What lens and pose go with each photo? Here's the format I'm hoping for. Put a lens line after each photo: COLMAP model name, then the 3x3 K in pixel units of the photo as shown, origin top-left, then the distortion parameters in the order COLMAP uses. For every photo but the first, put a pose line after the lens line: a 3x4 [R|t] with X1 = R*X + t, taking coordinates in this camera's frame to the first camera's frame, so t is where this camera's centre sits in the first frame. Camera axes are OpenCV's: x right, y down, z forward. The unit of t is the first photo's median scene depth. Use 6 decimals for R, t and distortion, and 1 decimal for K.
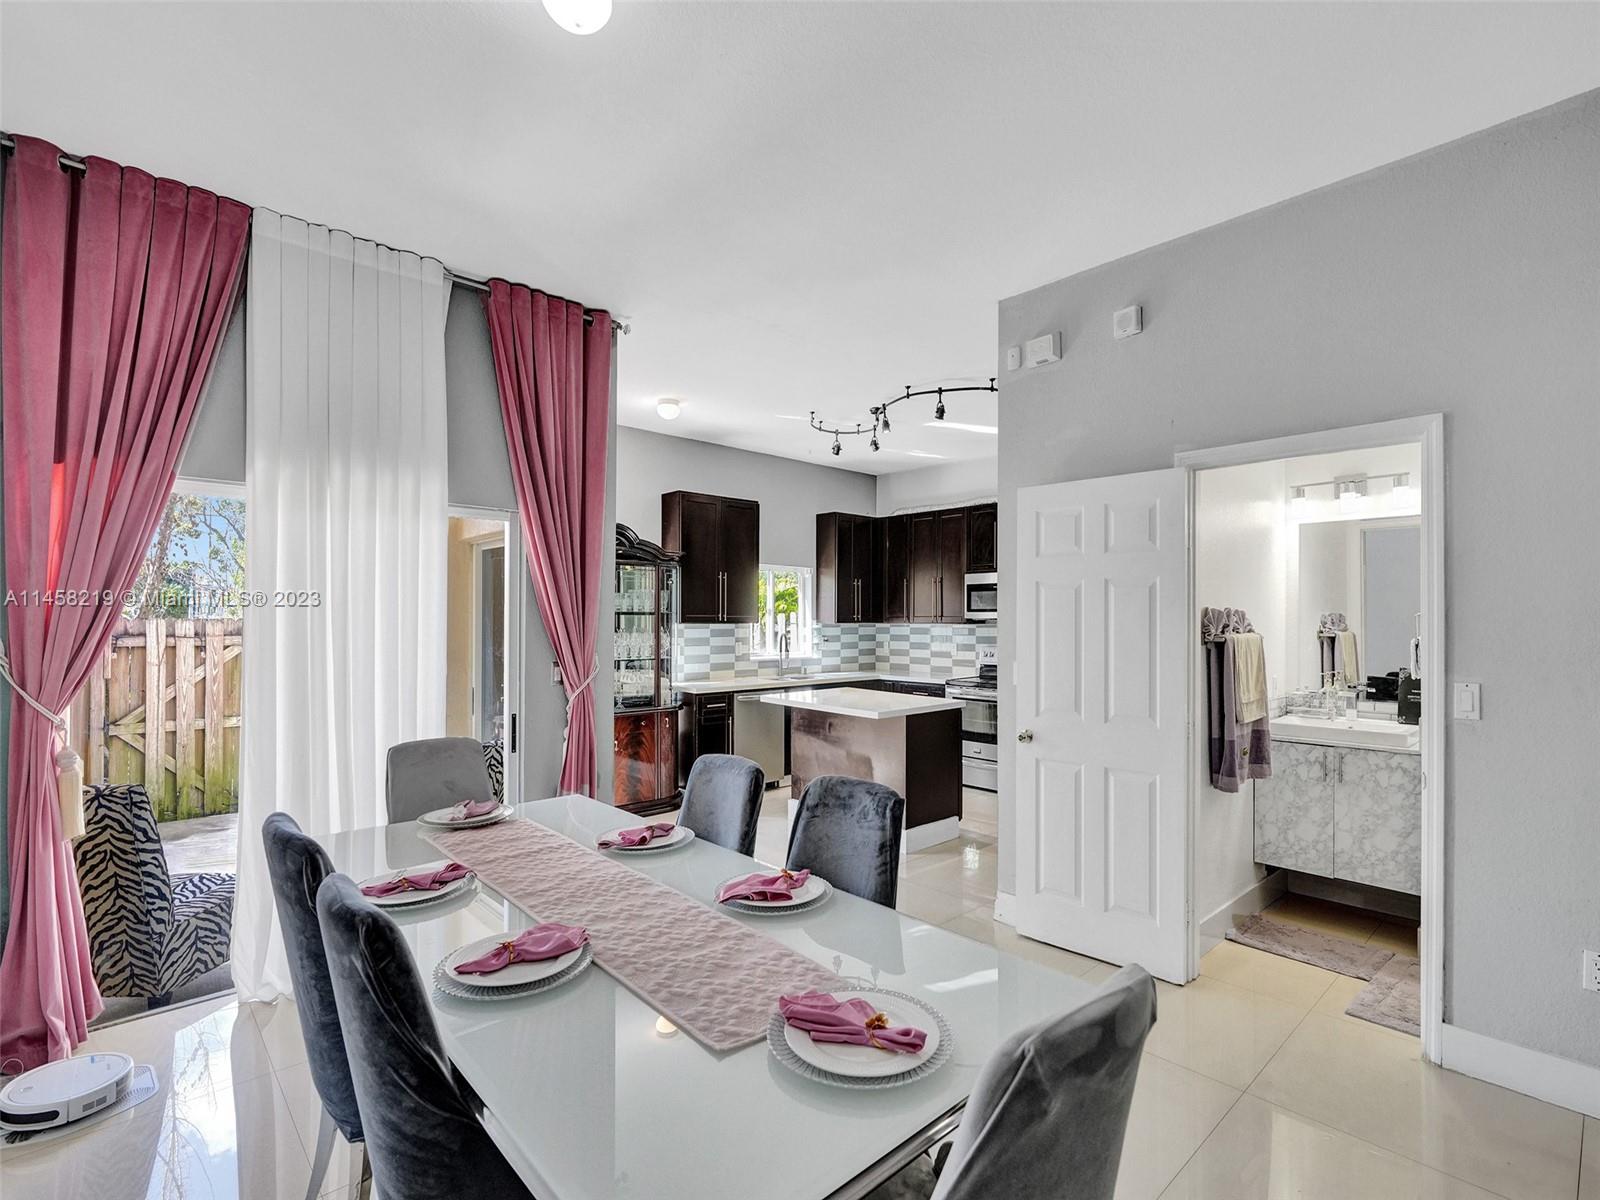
lens RADIAL K [[759.5, 0, 800.5], [0, 759.5, 614.0], [0, 0, 1]] dist [0.002553, 0.001558]
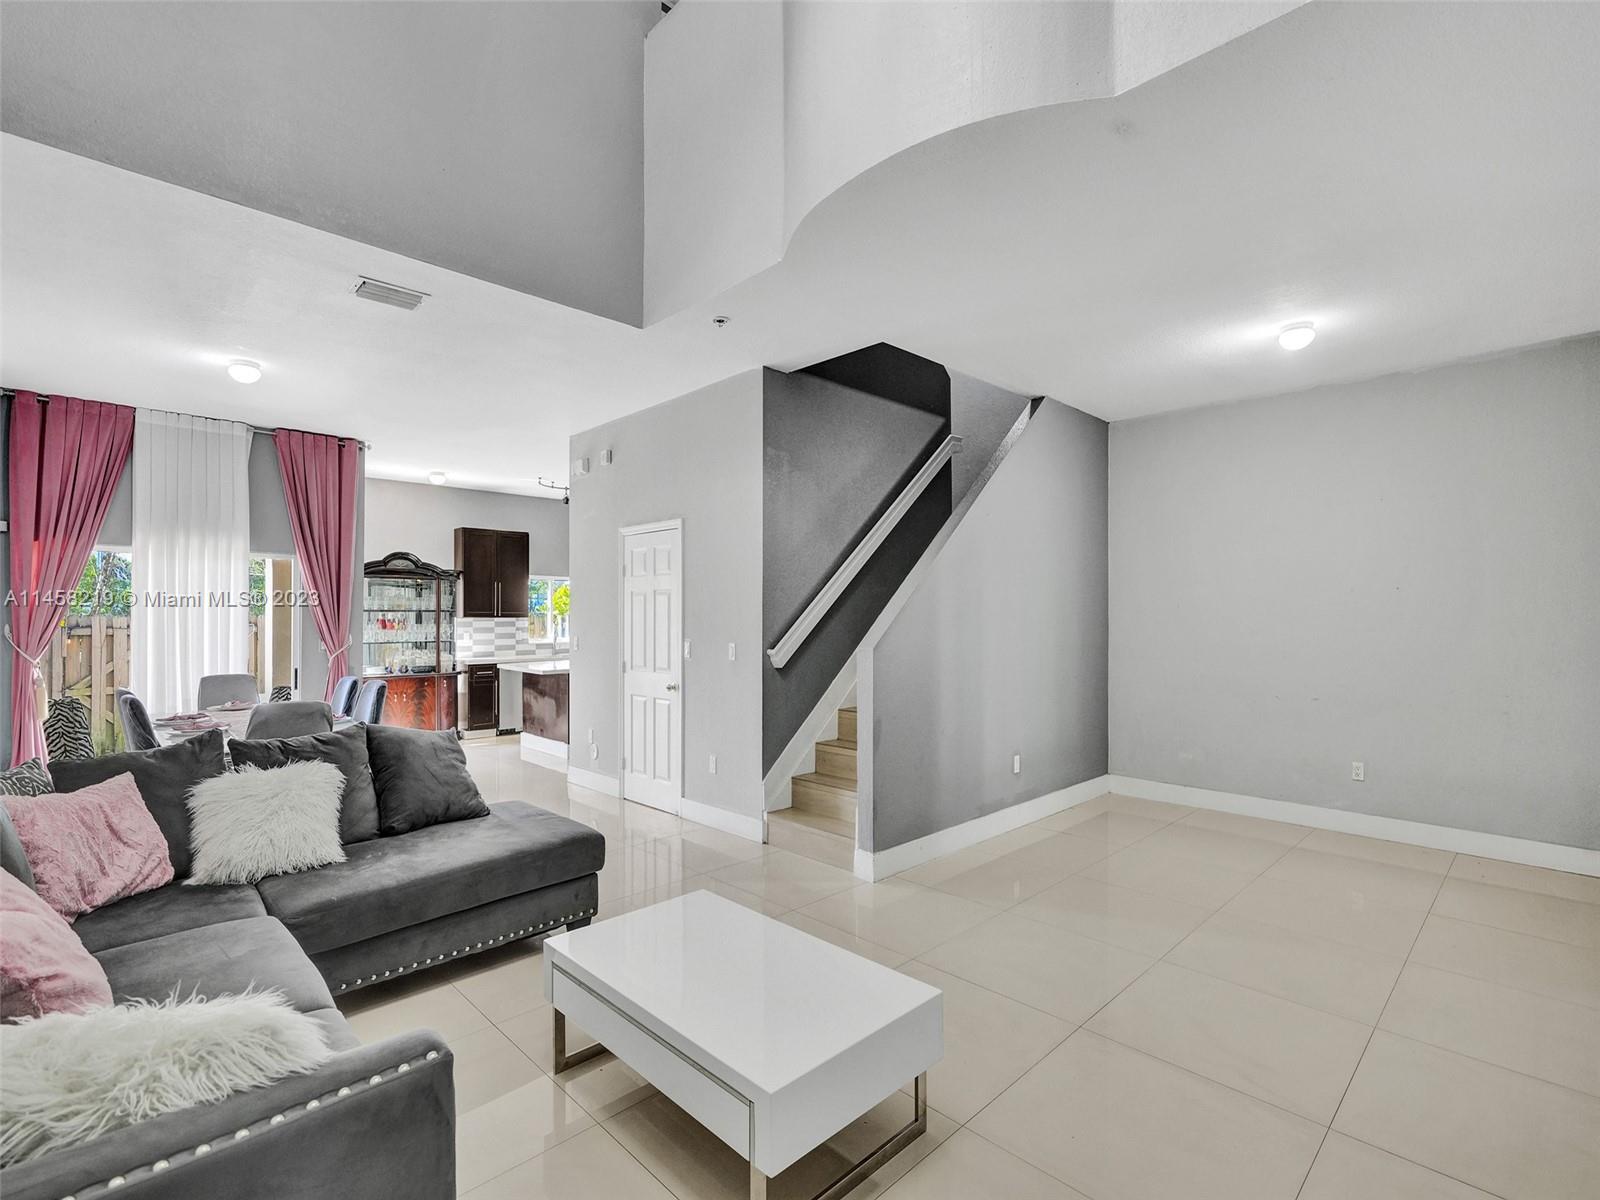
lens RADIAL K [[759.5, 0, 796.7], [0, 759.5, 607.7], [0, 0, 1]] dist [0.002553, 0.001558]
pose [[0.999748, -0.003392, 0.022205, 0.968359], [0.003449, 0.999991, -0.002524, -0.001240], [-0.022196, 0.002600, 0.999750, -1.032405]]
